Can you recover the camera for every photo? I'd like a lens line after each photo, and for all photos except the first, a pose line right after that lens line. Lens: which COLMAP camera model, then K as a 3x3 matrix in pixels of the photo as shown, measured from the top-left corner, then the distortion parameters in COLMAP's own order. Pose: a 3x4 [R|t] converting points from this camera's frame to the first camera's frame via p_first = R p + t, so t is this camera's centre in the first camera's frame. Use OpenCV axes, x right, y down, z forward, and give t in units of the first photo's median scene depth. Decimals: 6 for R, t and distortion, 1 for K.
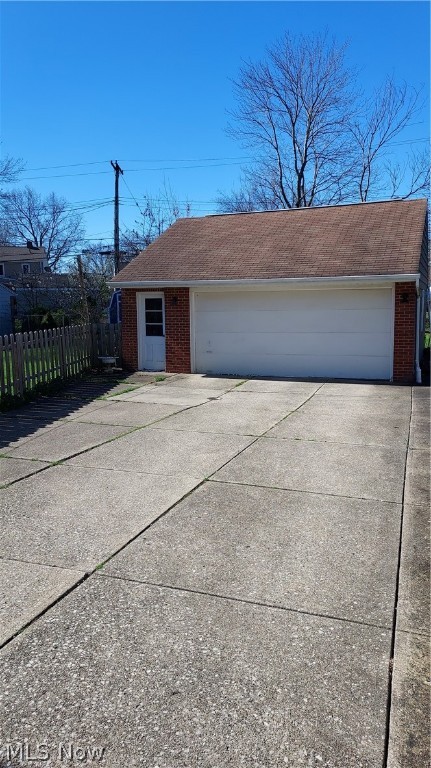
lens RADIAL K [[554.8, 0, 214.5], [0, 554.8, 383.6], [0, 0, 1]] dist [0.046959, -0.011918]
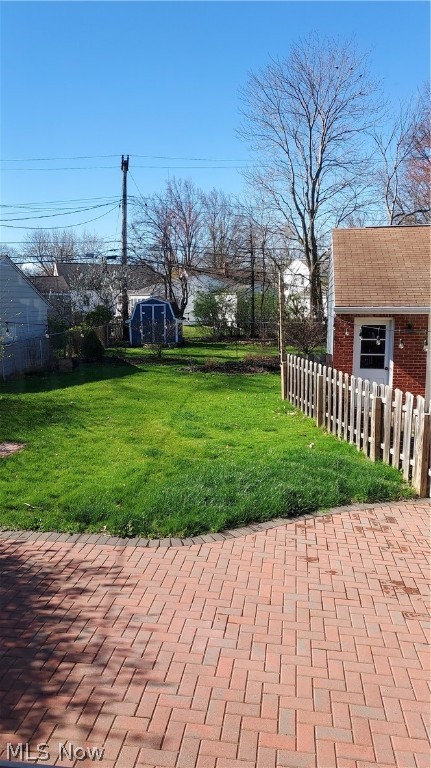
lens RADIAL K [[554.8, 0, 216.3], [0, 554.8, 383.0], [0, 0, 1]] dist [0.046959, -0.011918]
pose [[0.975581, -0.025766, 0.218122, -0.237595], [0.025663, 0.999665, 0.003307, -0.032226], [-0.218134, 0.002371, 0.975916, 0.092594]]
